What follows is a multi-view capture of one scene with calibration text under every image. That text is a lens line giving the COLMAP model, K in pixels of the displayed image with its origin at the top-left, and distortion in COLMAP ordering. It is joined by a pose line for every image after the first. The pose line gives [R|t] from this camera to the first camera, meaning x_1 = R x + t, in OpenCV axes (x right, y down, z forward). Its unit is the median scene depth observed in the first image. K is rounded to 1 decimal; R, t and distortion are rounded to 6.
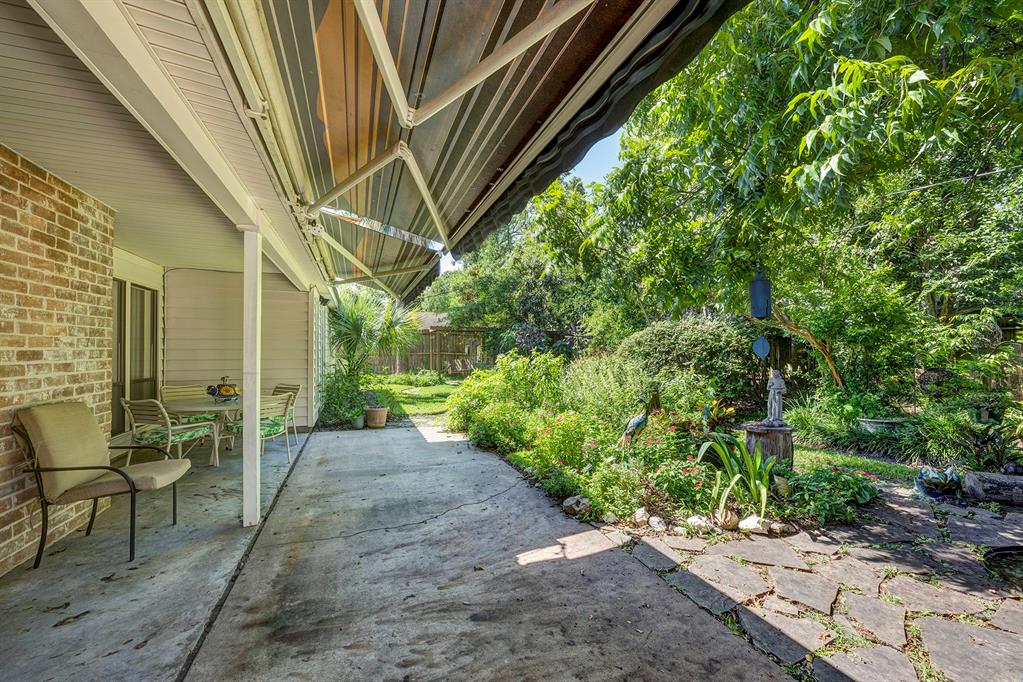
lens RADIAL K [[412.5, 0, 509.0], [0, 412.5, 341.9], [0, 0, 1]] dist [0.001724, -0.000814]
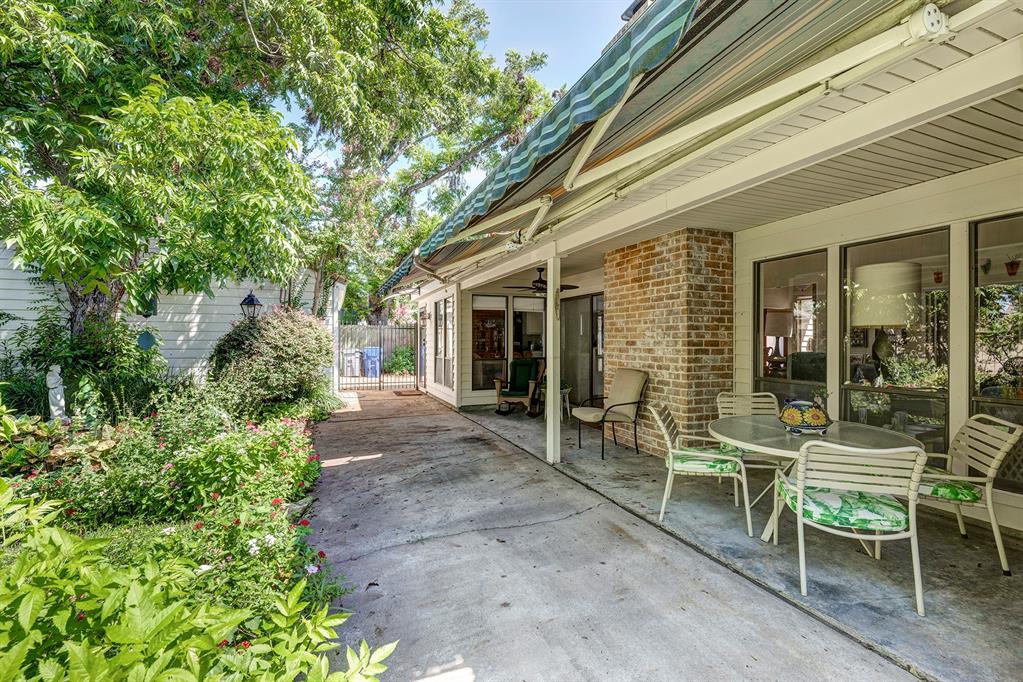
lens RADIAL K [[459.4, 0, 511.8], [0, 459.4, 340.4], [0, 0, 1]] dist [0.001209, 0.000290]
pose [[-0.999735, 0.003450, -0.022741, -0.465933], [0.003815, 0.999864, -0.016065, 0.044712], [0.022683, -0.016148, -0.999612, 2.717731]]
